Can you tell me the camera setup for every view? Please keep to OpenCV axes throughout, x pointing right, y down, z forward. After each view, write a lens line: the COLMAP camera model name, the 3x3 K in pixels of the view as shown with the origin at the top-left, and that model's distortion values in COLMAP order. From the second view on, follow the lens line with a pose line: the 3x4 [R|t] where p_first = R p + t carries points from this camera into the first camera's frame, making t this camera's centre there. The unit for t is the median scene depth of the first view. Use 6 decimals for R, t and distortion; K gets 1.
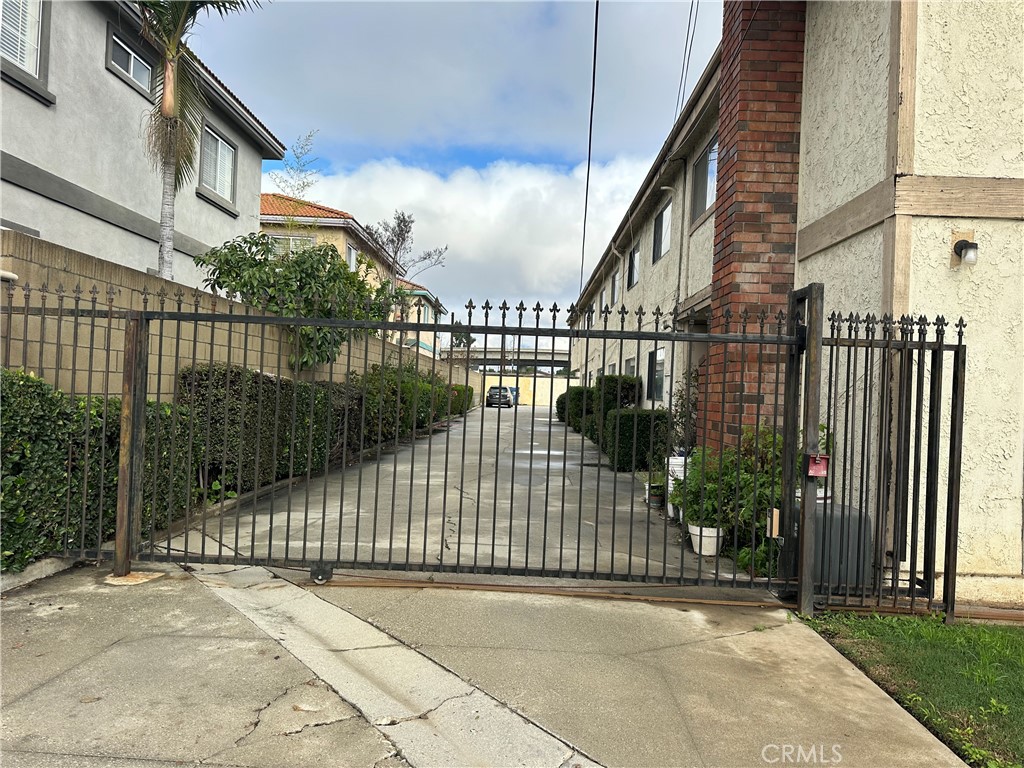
lens RADIAL K [[720.6, 0, 516.6], [0, 720.6, 392.5], [0, 0, 1]] dist [0.029892, -0.043638]
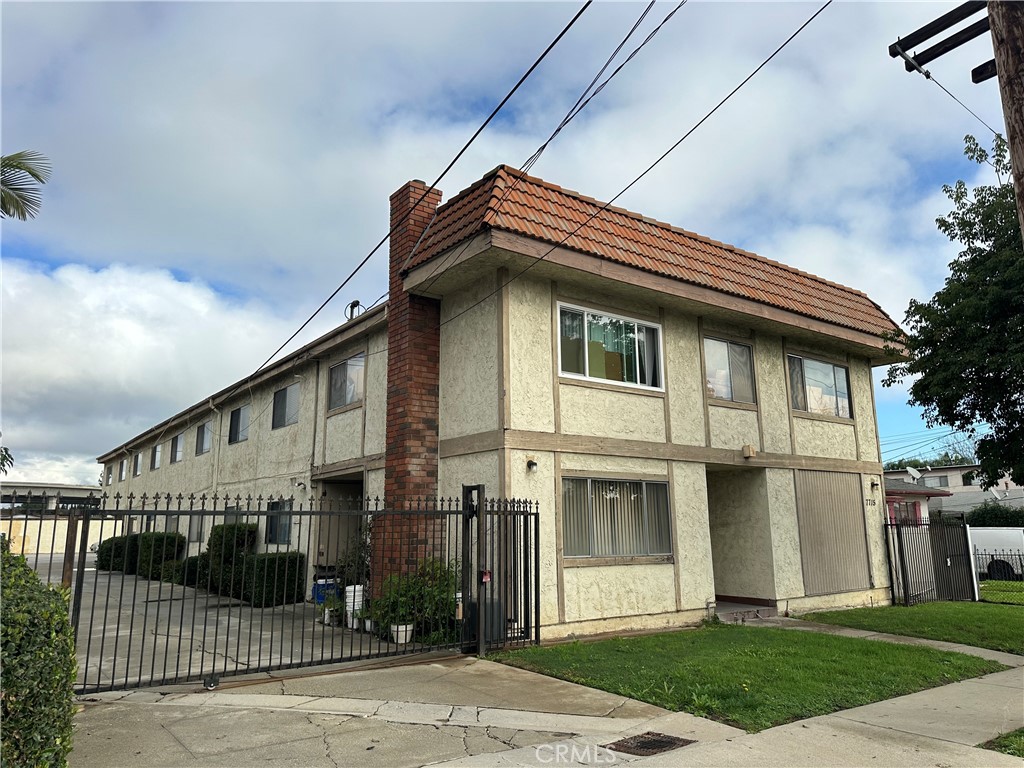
lens RADIAL K [[720.6, 0, 525.0], [0, 720.6, 365.4], [0, 0, 1]] dist [0.029892, -0.043638]
pose [[0.782149, 0.088286, 0.616805, -0.688054], [0.044308, 0.979525, -0.196389, -0.065616], [-0.621514, 0.180934, 0.762222, -0.619149]]
